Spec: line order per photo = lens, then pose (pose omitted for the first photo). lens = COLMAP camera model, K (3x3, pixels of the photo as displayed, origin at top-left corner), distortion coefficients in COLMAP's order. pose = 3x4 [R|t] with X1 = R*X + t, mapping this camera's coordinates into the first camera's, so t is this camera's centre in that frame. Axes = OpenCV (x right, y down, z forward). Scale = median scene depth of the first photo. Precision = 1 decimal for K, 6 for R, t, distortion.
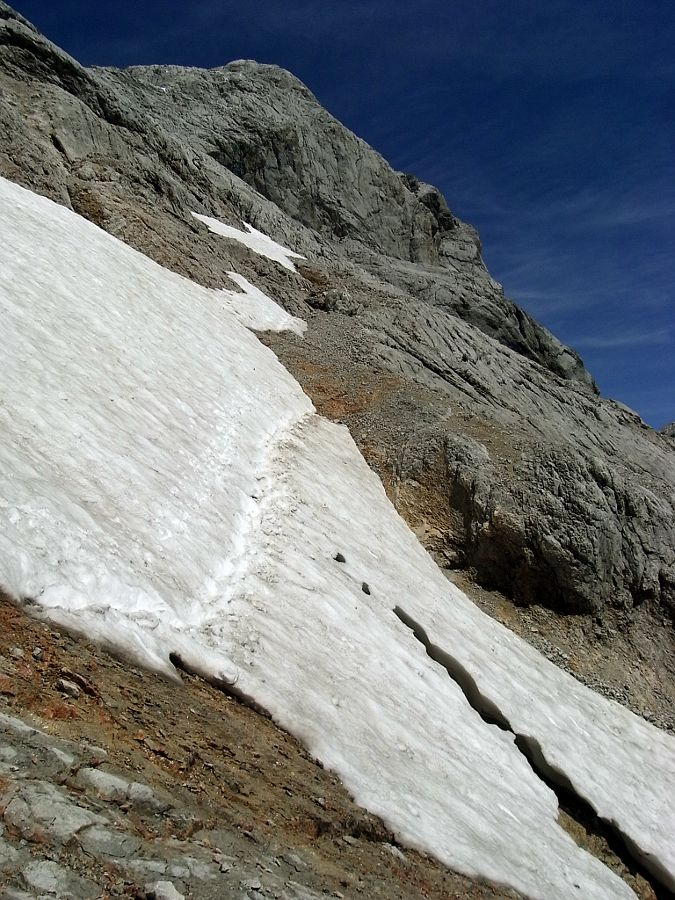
lens RADIAL K [[790.3, 0, 337.5], [0, 790.3, 450.0], [0, 0, 1]] dist [-0.126795, 0.139674]
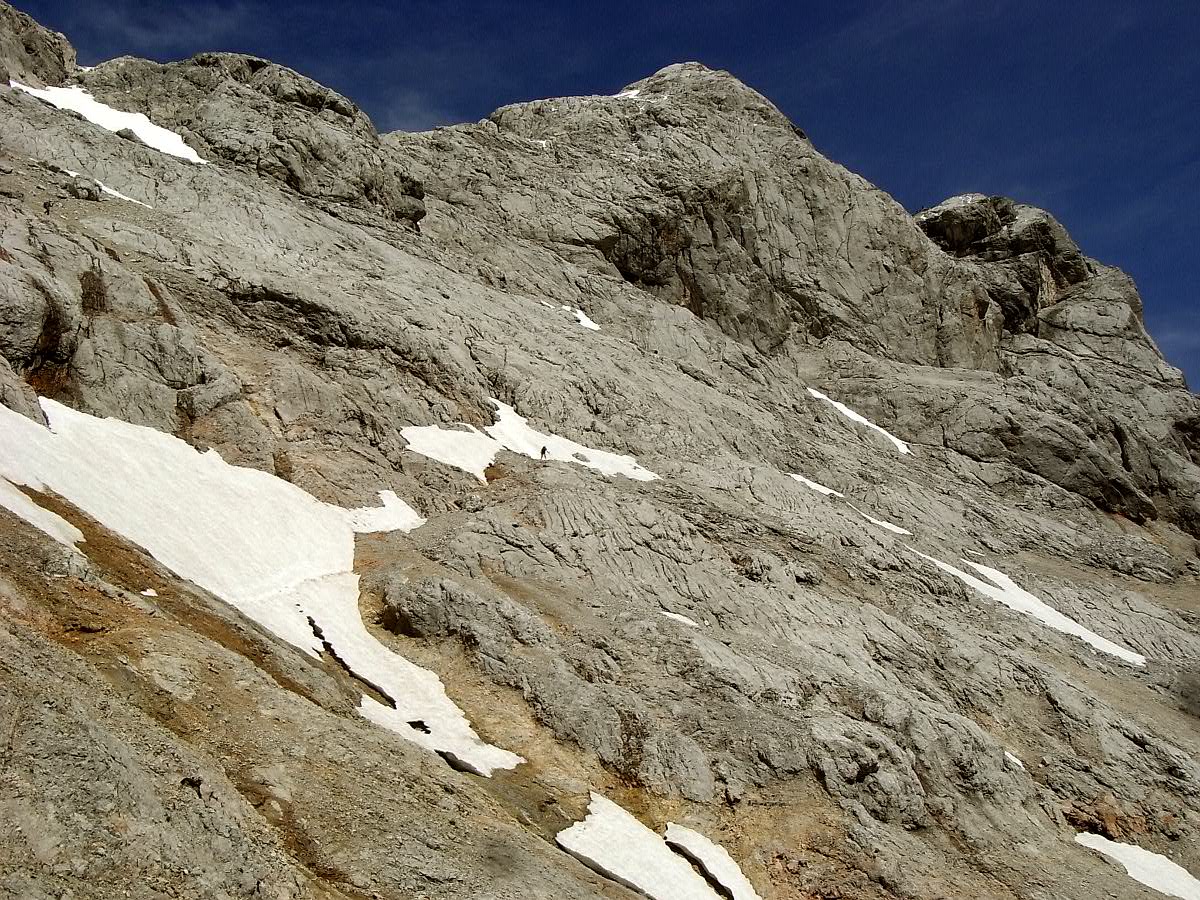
lens RADIAL K [[1518.6, 0, 600.0], [0, 1518.6, 450.0], [0, 0, 1]] dist [0.000092, 0.072969]
pose [[0.967157, -0.089468, -0.237913, 0.113715], [0.046954, 0.982782, -0.178701, 0.027912], [0.249805, 0.161661, 0.954706, -0.200068]]
